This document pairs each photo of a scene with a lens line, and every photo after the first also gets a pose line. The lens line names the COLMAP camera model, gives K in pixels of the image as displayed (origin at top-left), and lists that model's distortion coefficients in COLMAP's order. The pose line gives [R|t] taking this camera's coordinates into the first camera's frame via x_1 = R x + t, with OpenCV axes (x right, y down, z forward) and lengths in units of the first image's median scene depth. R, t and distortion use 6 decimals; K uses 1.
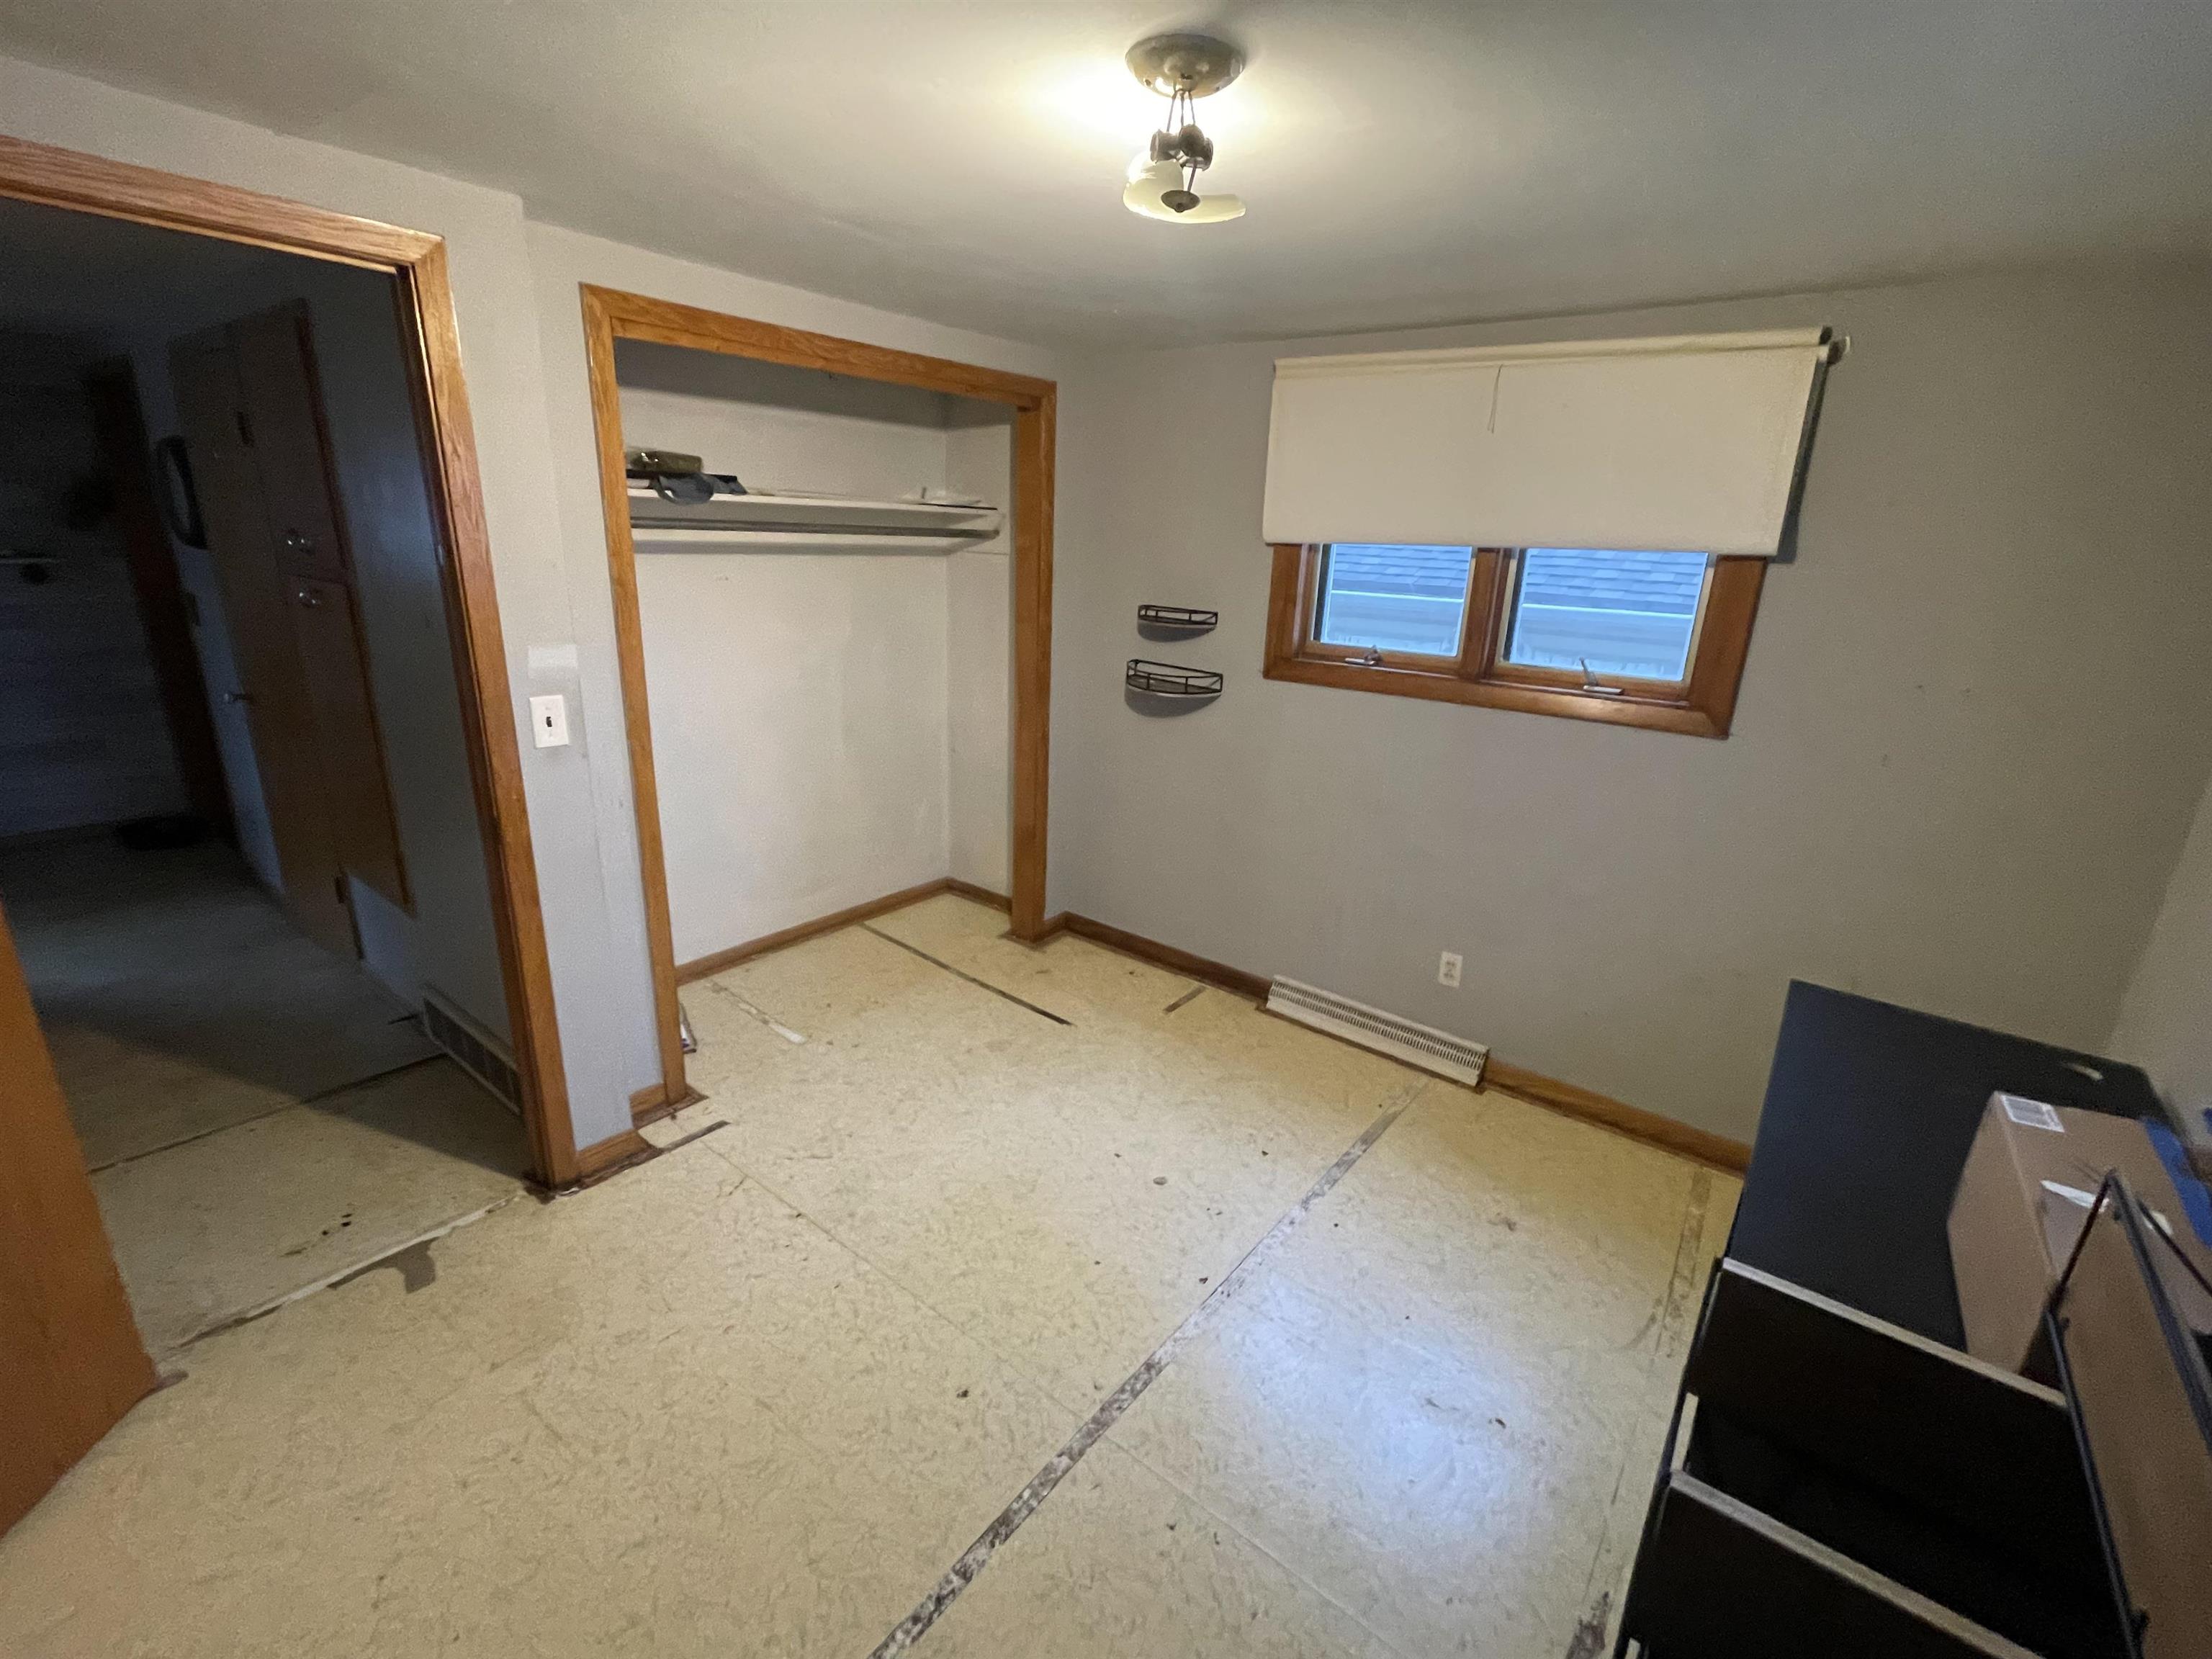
lens RADIAL K [[975.5, 0, 1106.0], [0, 975.5, 829.5], [0, 0, 1]] dist [-0.000679, 0.000122]
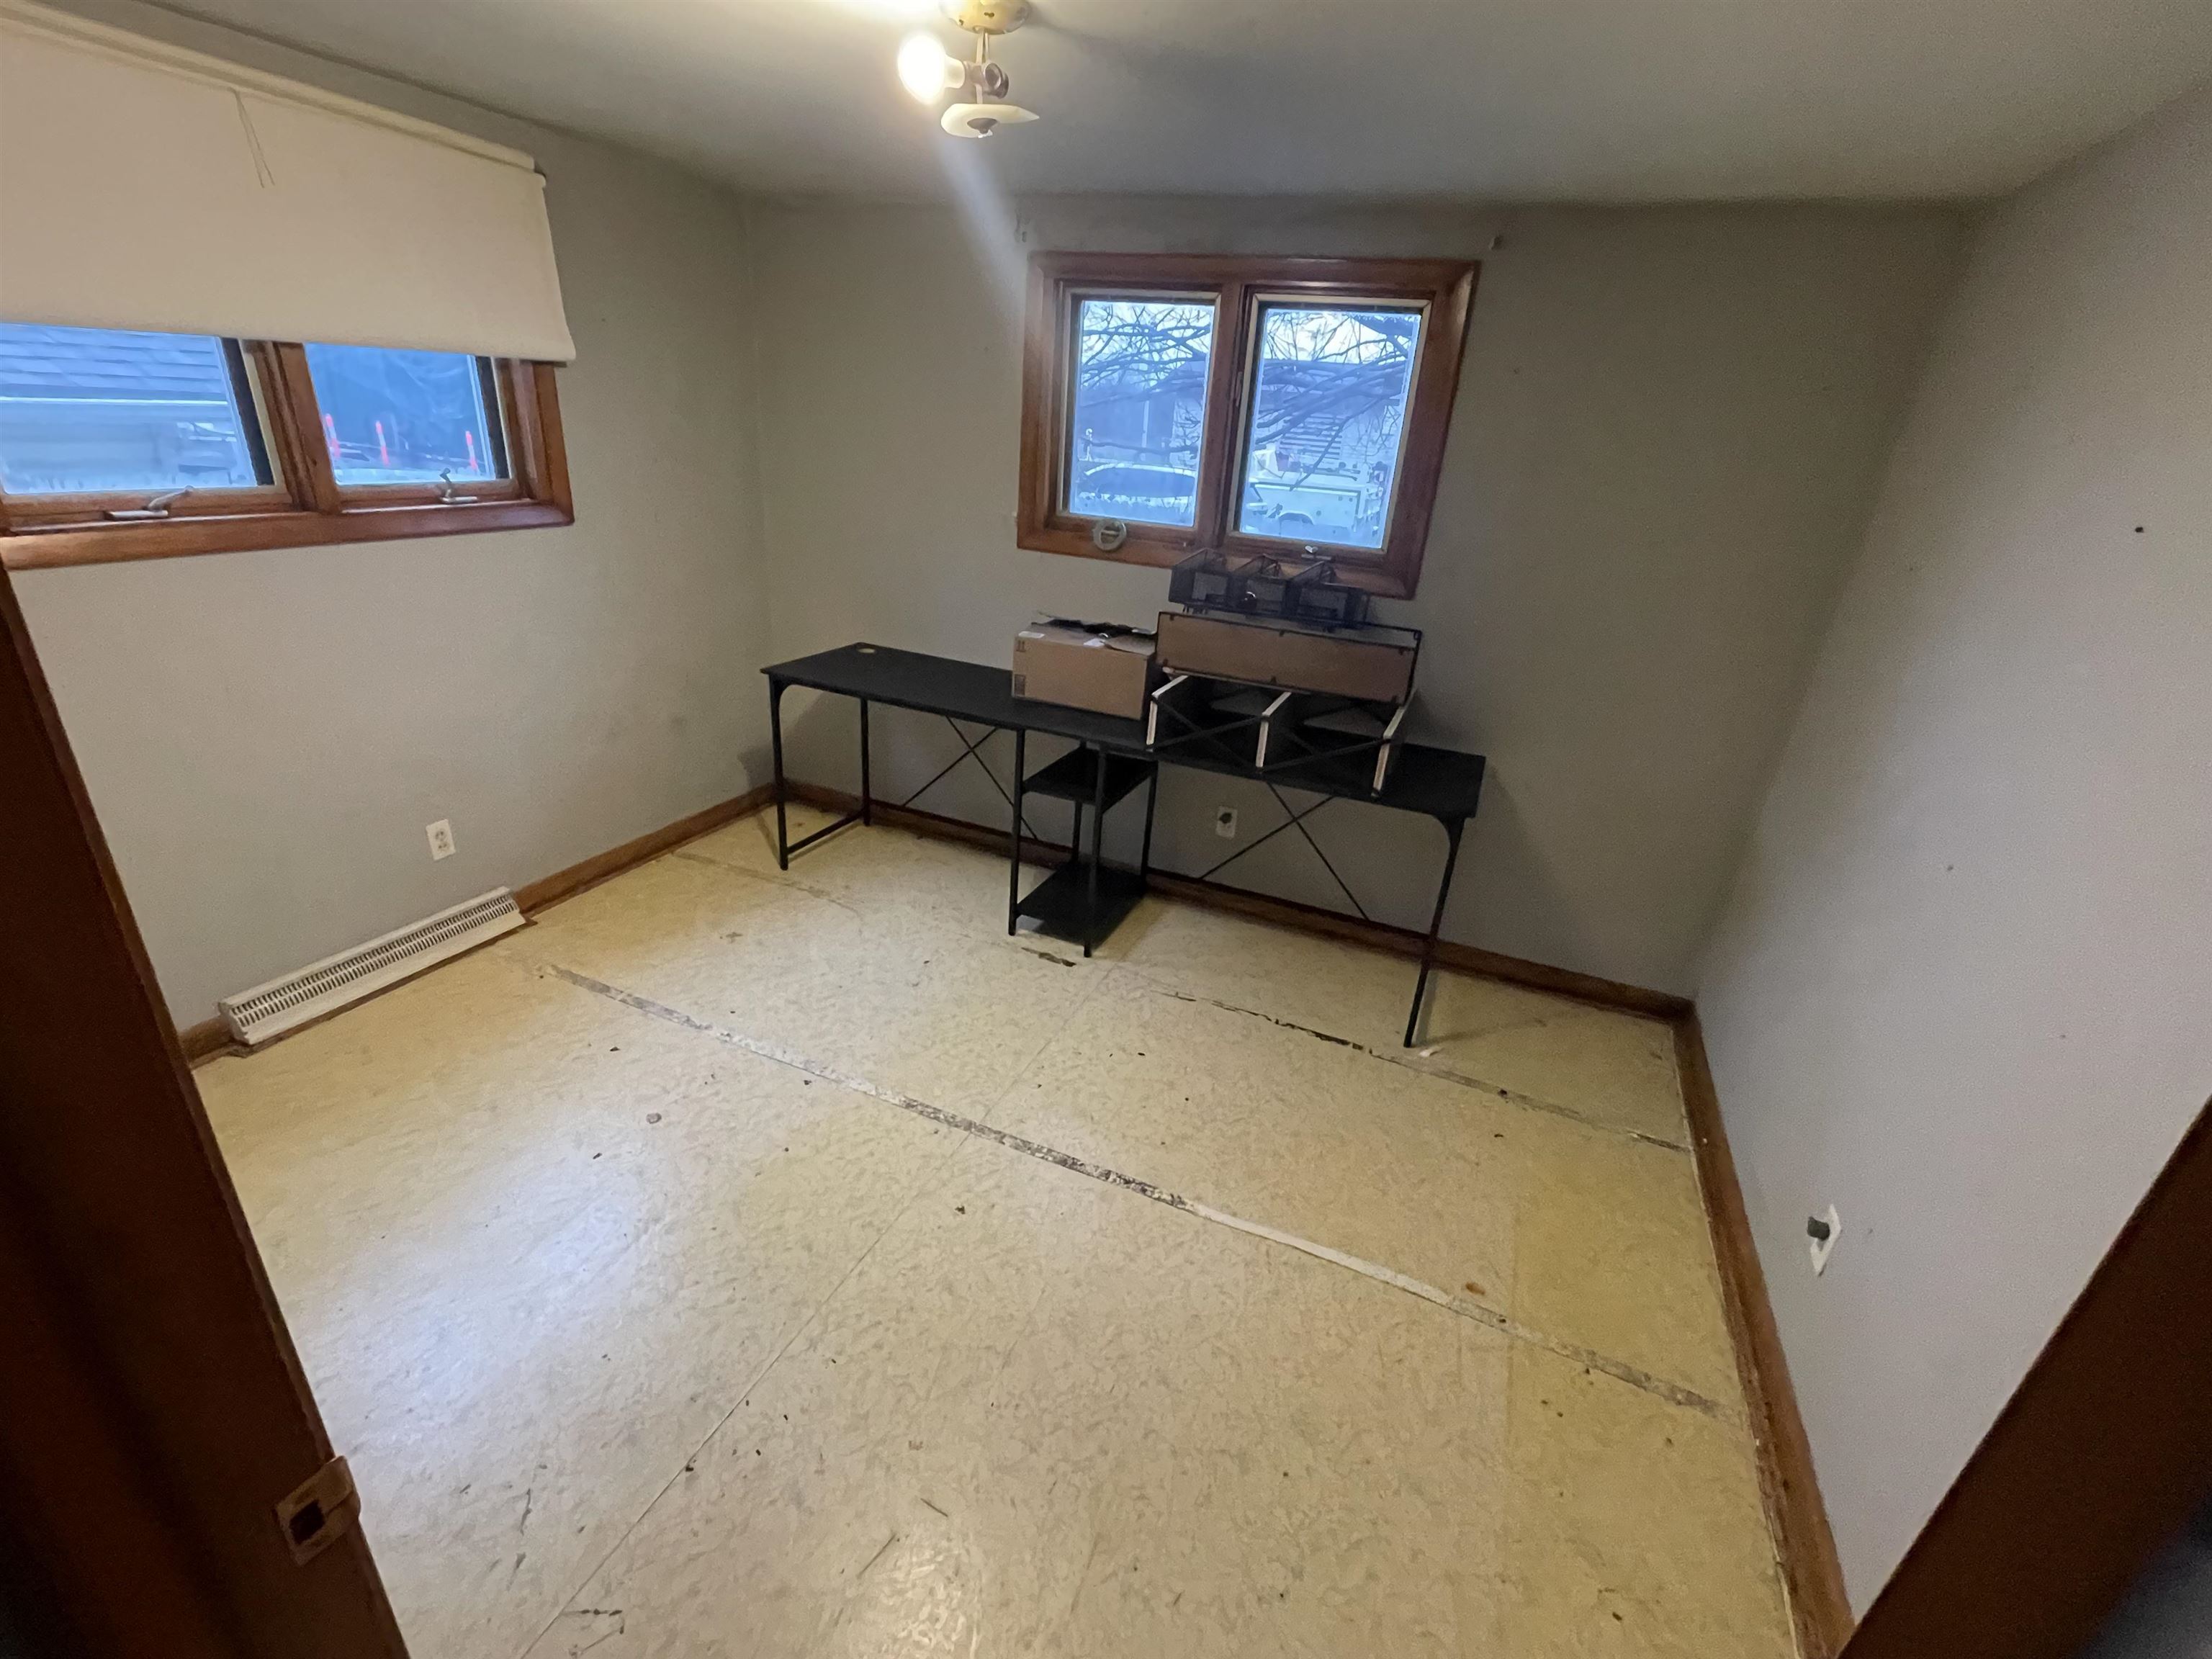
lens RADIAL K [[975.5, 0, 1106.0], [0, 975.5, 829.5], [0, 0, 1]] dist [-0.000679, 0.000122]
pose [[-0.252612, -0.436792, 0.863365, -0.624246], [0.203365, 0.848404, 0.488726, -0.195480], [-0.945954, 0.299037, -0.125489, 0.555170]]
